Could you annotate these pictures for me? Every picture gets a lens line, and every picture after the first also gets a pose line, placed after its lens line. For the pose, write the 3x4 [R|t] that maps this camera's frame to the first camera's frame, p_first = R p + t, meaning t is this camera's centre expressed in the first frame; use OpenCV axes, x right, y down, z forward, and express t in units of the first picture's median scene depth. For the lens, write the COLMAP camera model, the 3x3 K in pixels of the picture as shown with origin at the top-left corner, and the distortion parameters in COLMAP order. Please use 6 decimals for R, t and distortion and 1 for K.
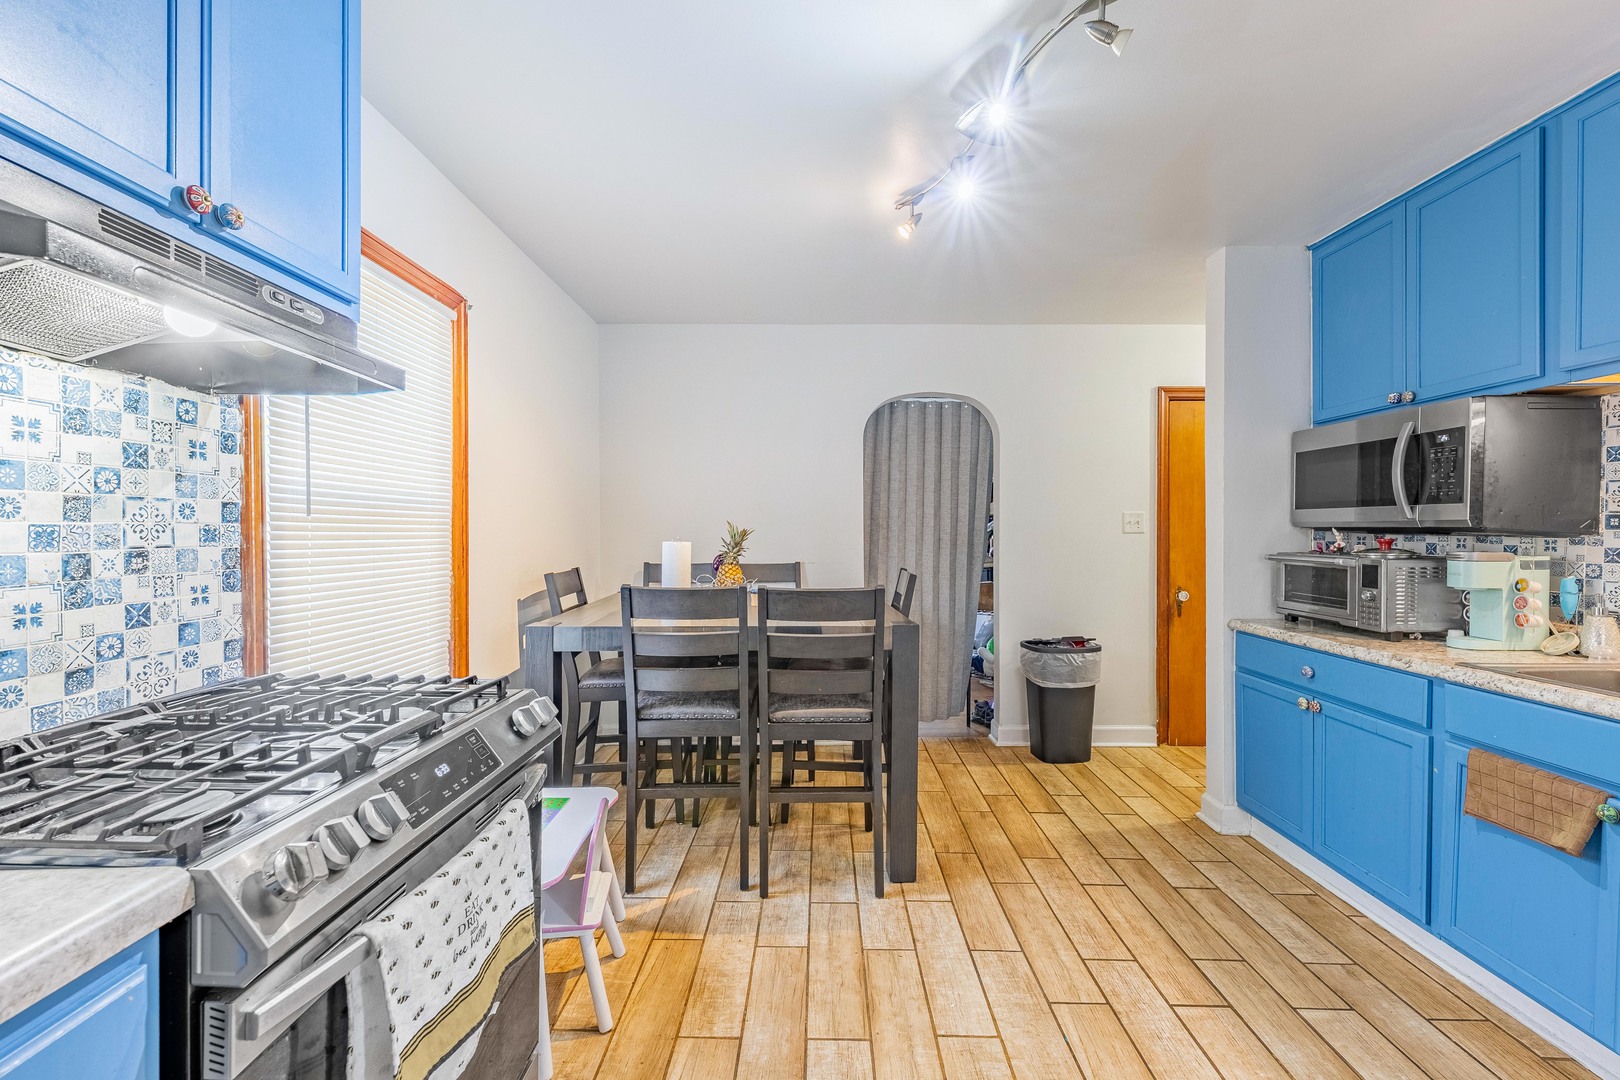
lens RADIAL K [[663.0, 0, 816.1], [0, 663.0, 529.8], [0, 0, 1]] dist [0.002321, -0.000059]
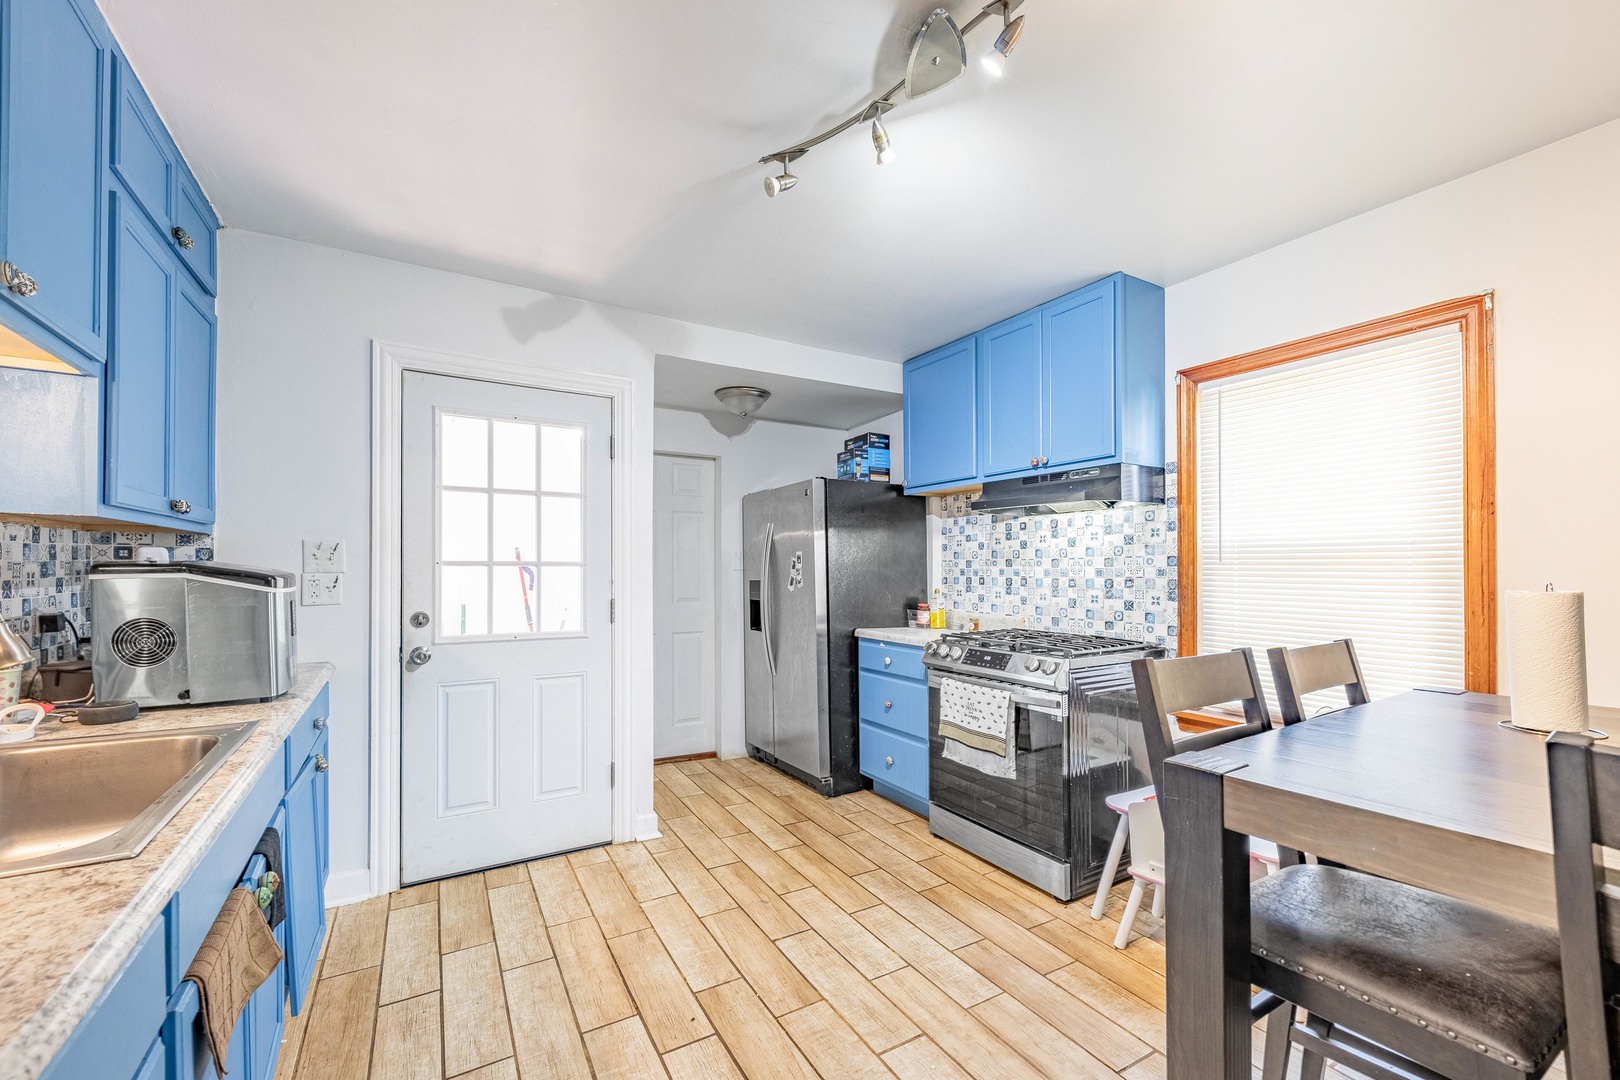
lens RADIAL K [[647.2, 0, 817.0], [0, 647.2, 536.5], [0, 0, 1]] dist [0.011288, -0.005421]
pose [[-0.849992, -0.032105, -0.525816, 1.114034], [-0.003095, 0.998428, -0.055959, 0.013138], [0.526786, -0.045938, -0.848756, 2.246320]]
